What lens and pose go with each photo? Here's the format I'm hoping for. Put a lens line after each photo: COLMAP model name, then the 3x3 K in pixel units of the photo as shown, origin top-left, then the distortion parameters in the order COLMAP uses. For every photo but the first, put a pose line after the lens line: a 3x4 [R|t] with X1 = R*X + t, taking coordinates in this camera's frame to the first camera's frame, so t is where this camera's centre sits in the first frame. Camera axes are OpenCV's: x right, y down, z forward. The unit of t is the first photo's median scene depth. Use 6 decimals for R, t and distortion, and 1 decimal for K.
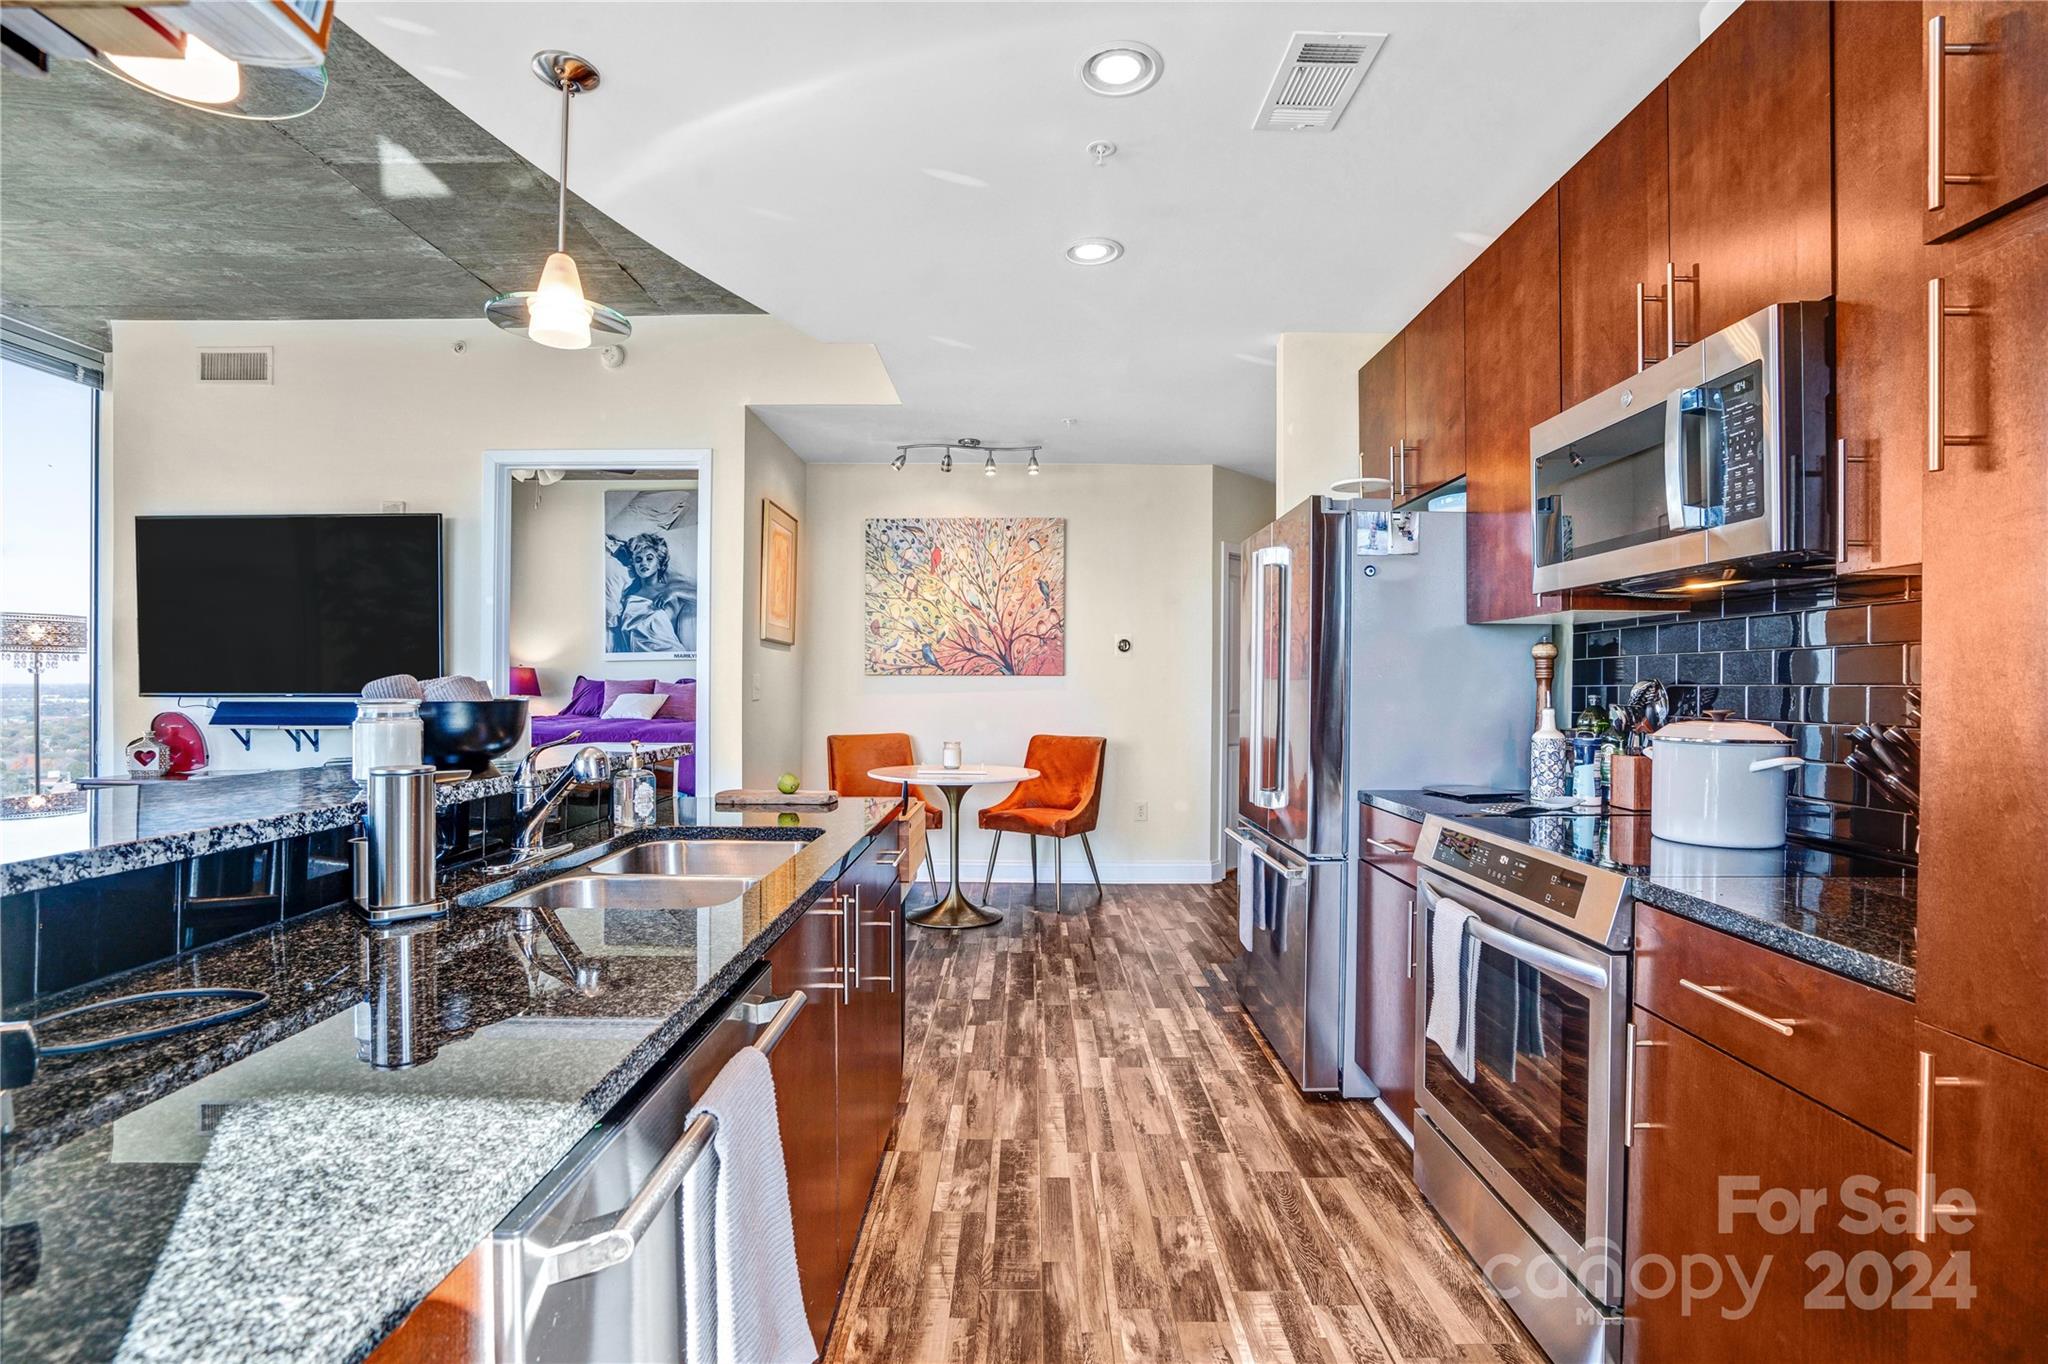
lens RADIAL K [[951.5, 0, 990.0], [0, 951.5, 684.5], [0, 0, 1]] dist [-0.056745, 0.031908]
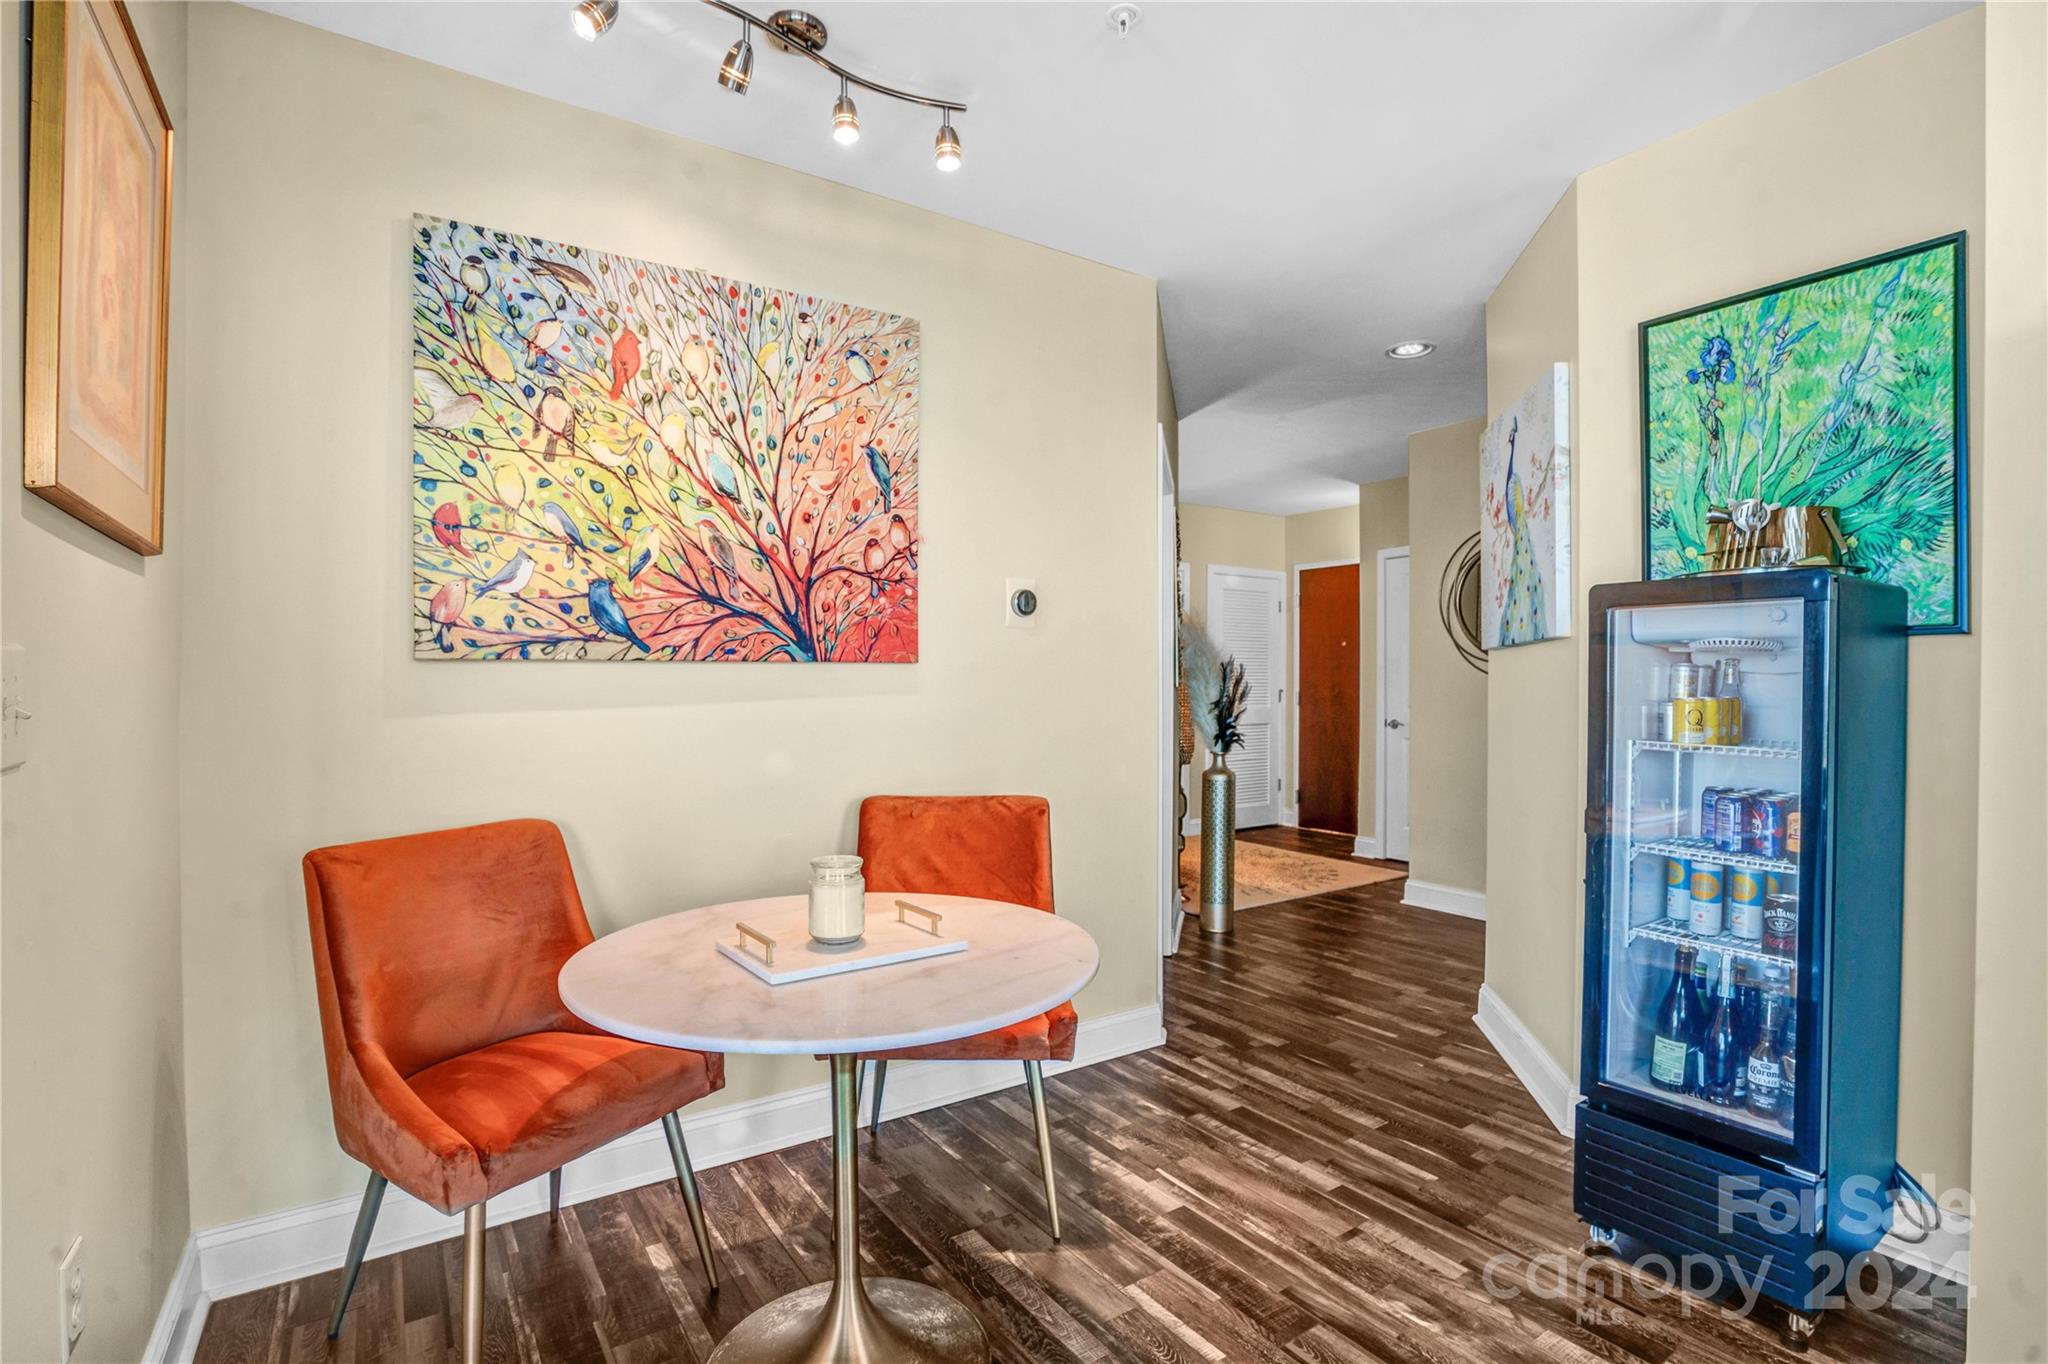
lens RADIAL K [[956.0, 0, 1019.5], [0, 956.0, 689.7], [0, 0, 1]] dist [-0.063588, 0.022071]
pose [[0.807741, -0.012584, 0.589404, -0.275565], [0.003479, 0.999857, 0.016579, -0.007141], [-0.589528, -0.011341, 0.807669, 1.064240]]
